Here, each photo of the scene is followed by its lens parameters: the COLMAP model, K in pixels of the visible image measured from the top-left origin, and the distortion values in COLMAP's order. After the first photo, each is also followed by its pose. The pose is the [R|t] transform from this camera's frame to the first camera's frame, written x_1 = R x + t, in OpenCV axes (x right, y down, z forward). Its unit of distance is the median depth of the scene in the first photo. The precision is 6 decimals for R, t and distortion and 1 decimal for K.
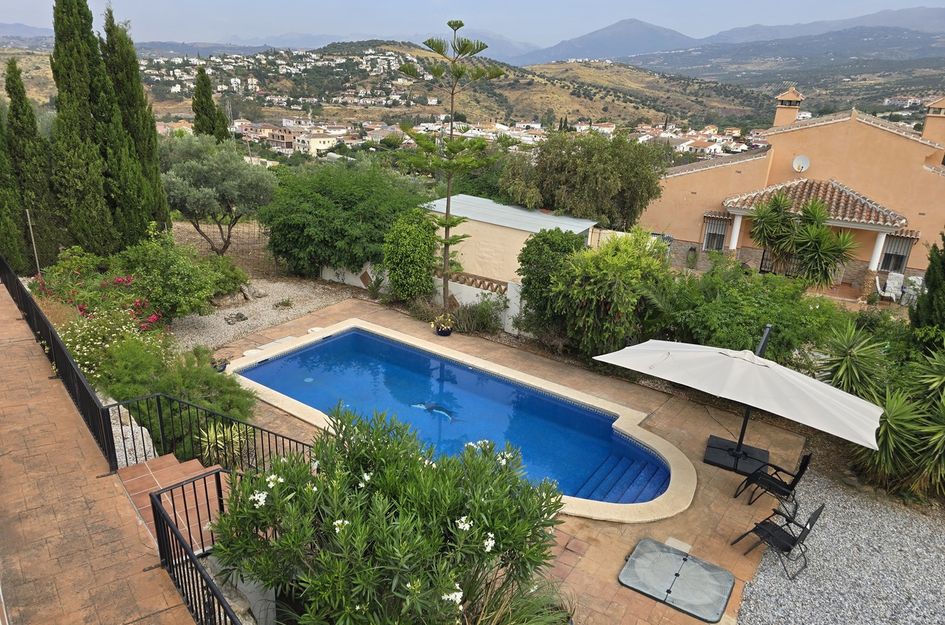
lens RADIAL K [[631.7, 0, 464.1], [0, 631.7, 309.5], [0, 0, 1]] dist [0.071809, -0.062596]
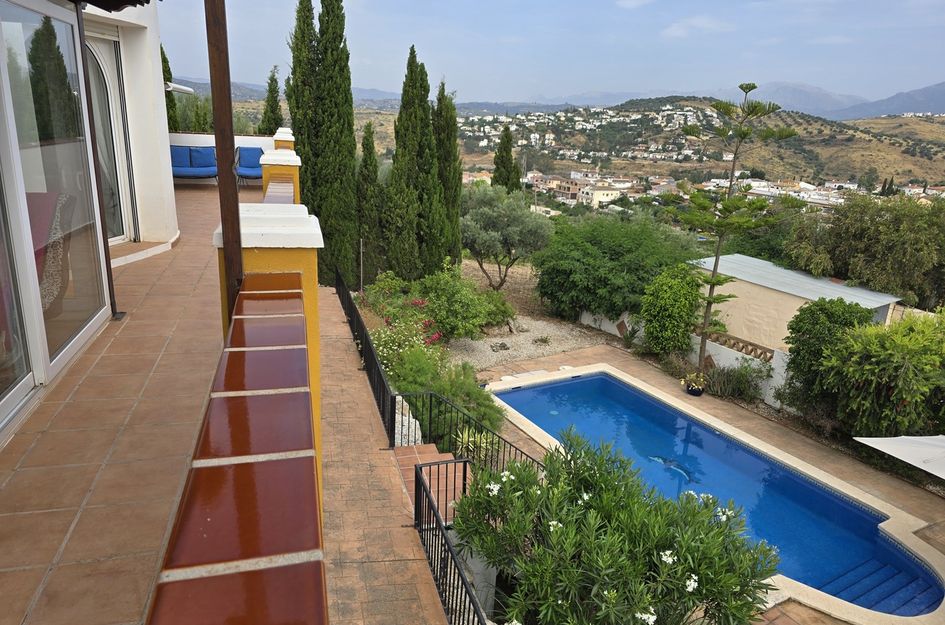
lens RADIAL K [[631.7, 0, 472.4], [0, 631.7, 312.7], [0, 0, 1]] dist [0.071809, -0.062596]
pose [[0.913643, 0.119902, -0.388433, 0.020992], [-0.148033, 0.988038, -0.043203, 0.008663], [0.378607, 0.096973, 0.920464, -0.045446]]
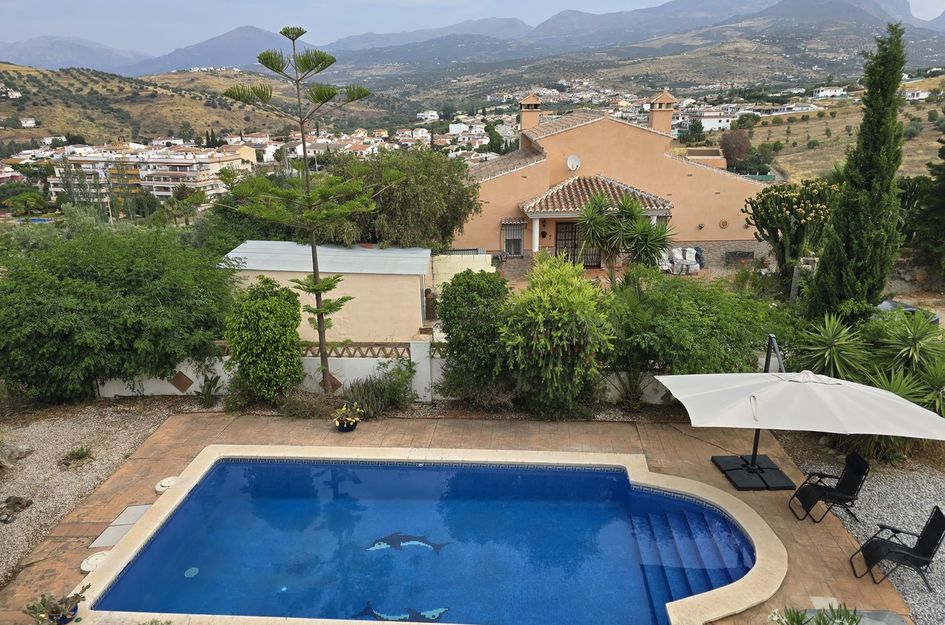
lens RADIAL K [[631.7, 0, 484.1], [0, 631.7, 307.8], [0, 0, 1]] dist [0.071809, -0.062596]
pose [[0.848049, -0.216944, 0.483475, -0.217682], [0.222706, 0.973785, 0.046315, -0.096170], [-0.480848, 0.068396, 0.874132, 0.212336]]
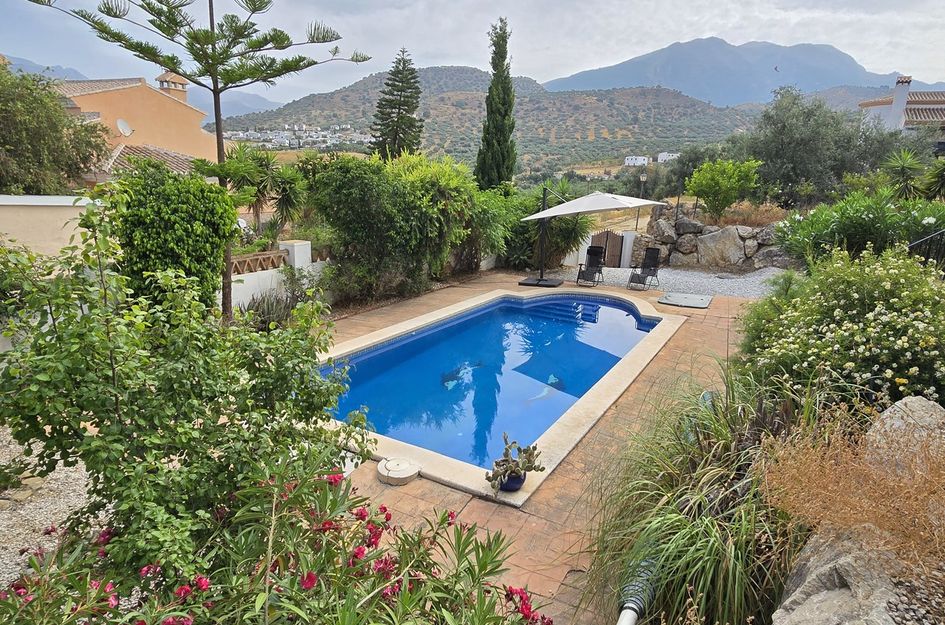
lens RADIAL K [[564.8, 0, 474.6], [0, 564.8, 308.8], [0, 0, 1]] dist [0.003905, -0.004721]
pose [[-0.097655, -0.282490, 0.954287, -0.550854], [0.292723, 0.908302, 0.298833, -0.103158], [-0.951197, 0.308524, -0.006009, 0.762247]]
